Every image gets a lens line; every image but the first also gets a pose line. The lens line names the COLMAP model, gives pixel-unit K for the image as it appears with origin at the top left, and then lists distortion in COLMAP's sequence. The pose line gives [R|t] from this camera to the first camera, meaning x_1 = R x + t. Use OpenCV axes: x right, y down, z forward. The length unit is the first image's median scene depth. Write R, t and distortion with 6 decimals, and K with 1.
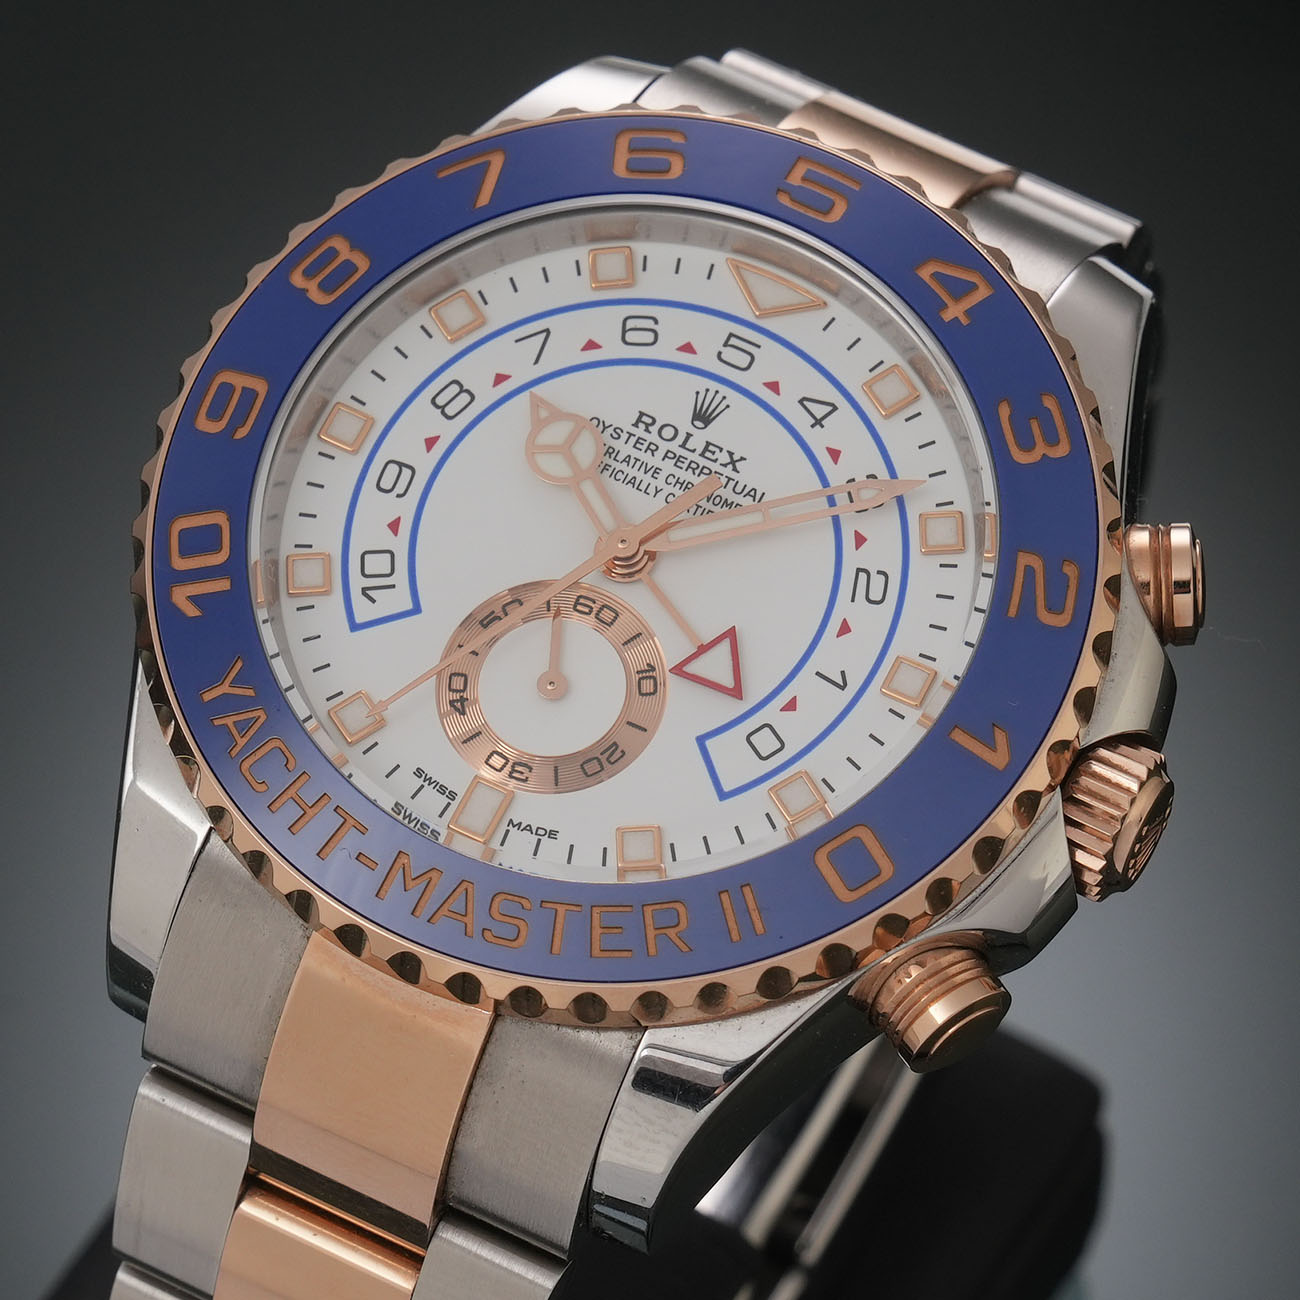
lens RADIAL K [[9091.1, 0, 715.1], [0, 9091.1, 651.9], [0, 0, 1]] dist [-1.987021, 30.868902]
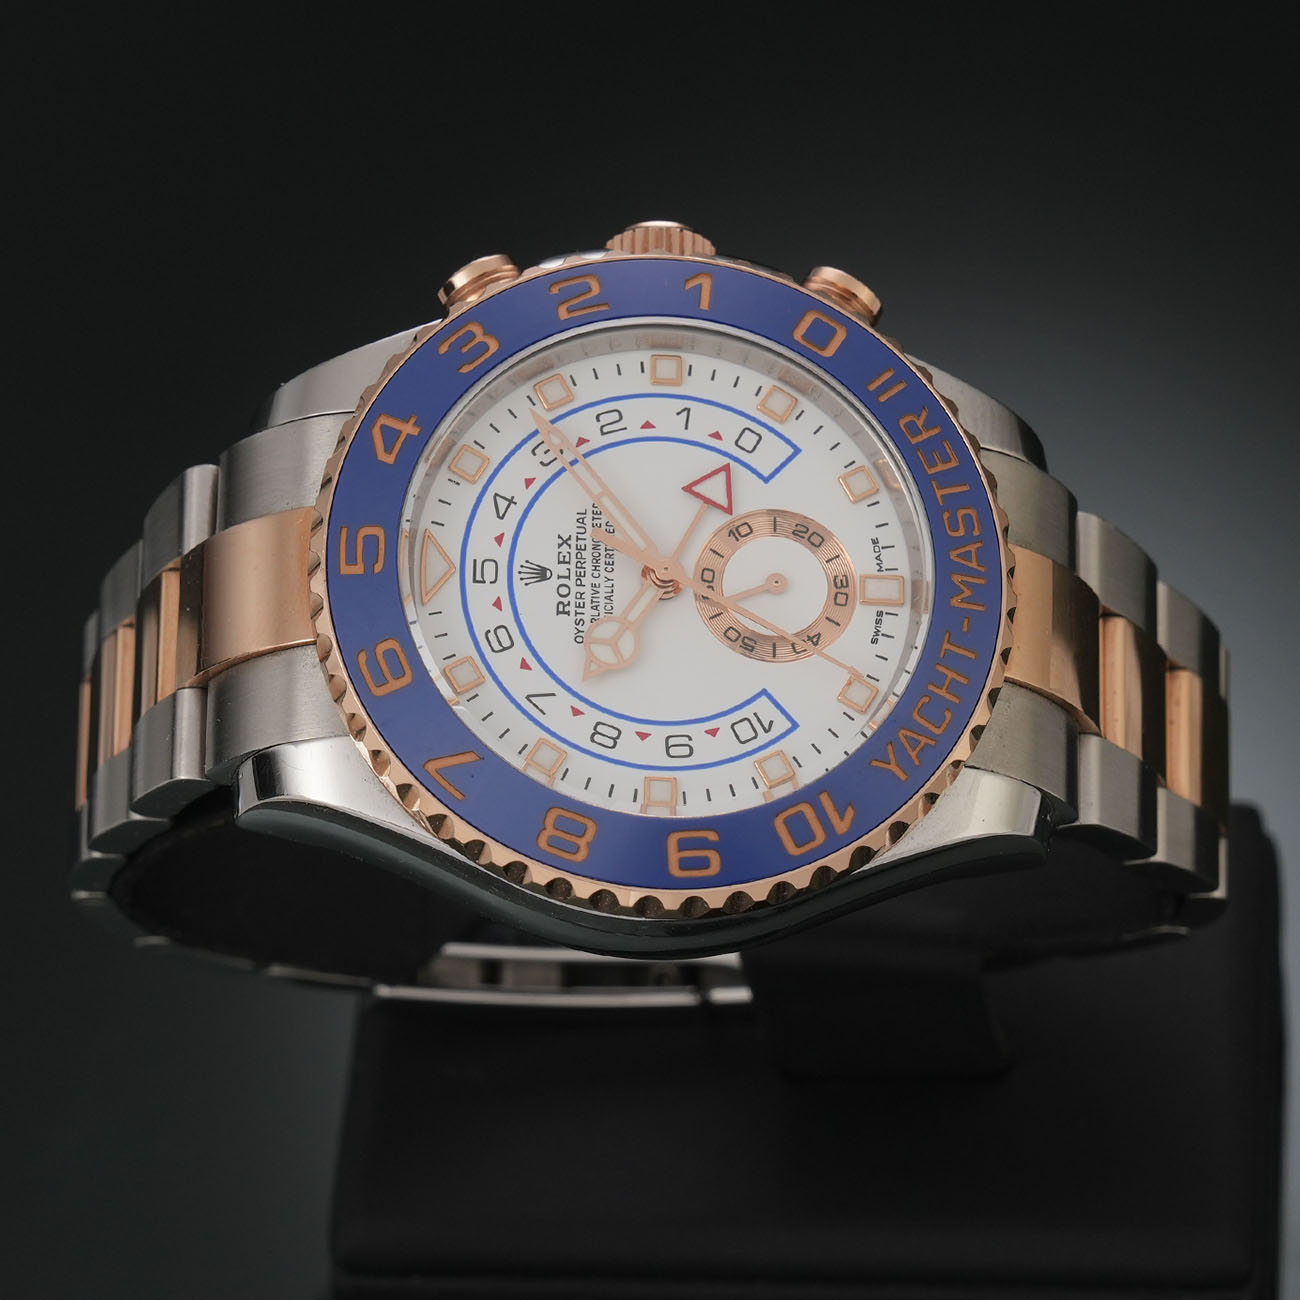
lens RADIAL K [[9091.1, 0, 715.1], [0, 9091.1, 651.9], [0, 0, 1]] dist [-1.987021, 30.868902]
pose [[-0.450542, -0.829400, 0.330314, -0.482939], [0.782613, -0.188897, 0.593157, -0.832969], [-0.429569, 0.525750, 0.734205, -0.024302]]
